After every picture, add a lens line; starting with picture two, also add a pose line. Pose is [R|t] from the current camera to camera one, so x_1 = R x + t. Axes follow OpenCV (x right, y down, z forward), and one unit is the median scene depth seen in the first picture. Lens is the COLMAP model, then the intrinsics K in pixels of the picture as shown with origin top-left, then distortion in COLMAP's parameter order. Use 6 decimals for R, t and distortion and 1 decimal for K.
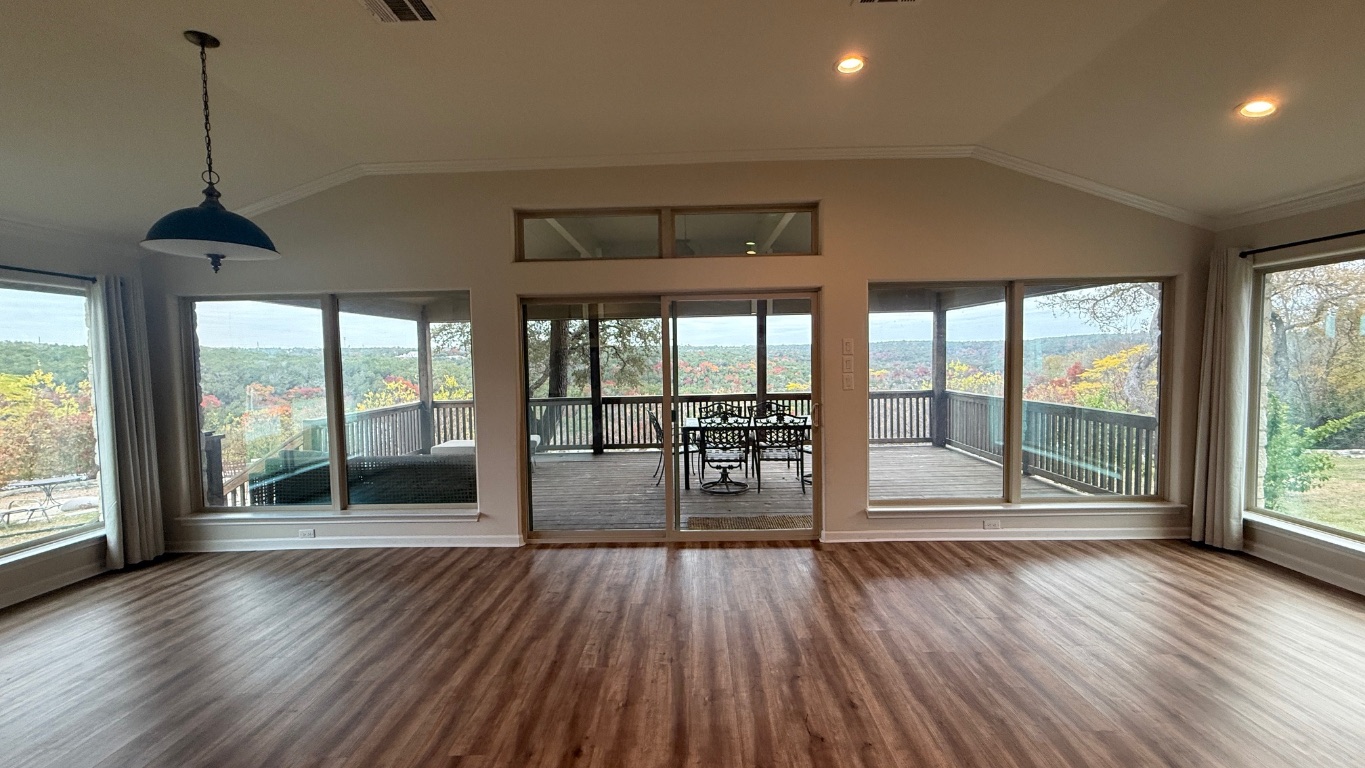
lens RADIAL K [[541.2, 0, 681.8], [0, 541.2, 385.2], [0, 0, 1]] dist [-0.004129, -0.000417]
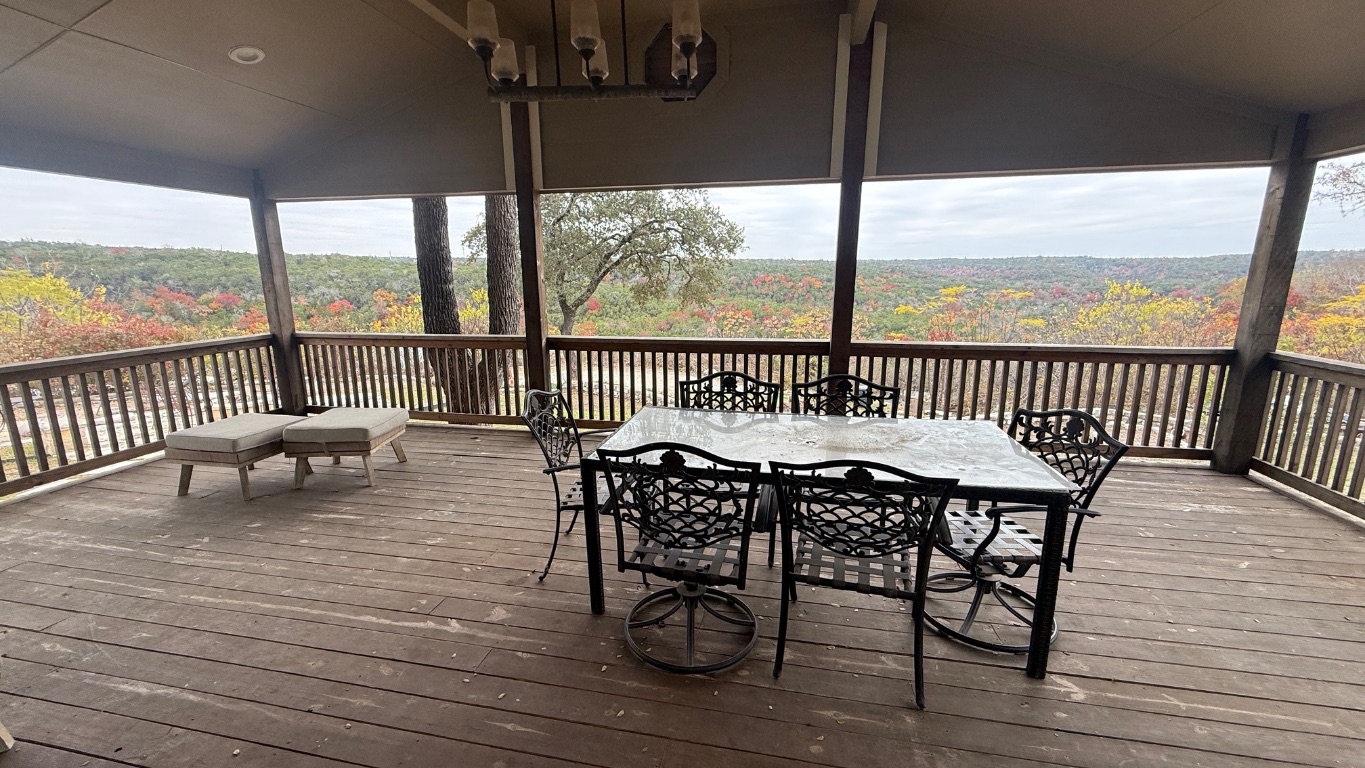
lens RADIAL K [[541.2, 0, 684.3], [0, 541.2, 385.4], [0, 0, 1]] dist [-0.004129, -0.000417]
pose [[0.983796, 0.052478, -0.171441, 0.179568], [-0.024997, 0.987013, 0.158681, -0.041993], [0.177542, -0.151825, 0.972331, 0.926244]]
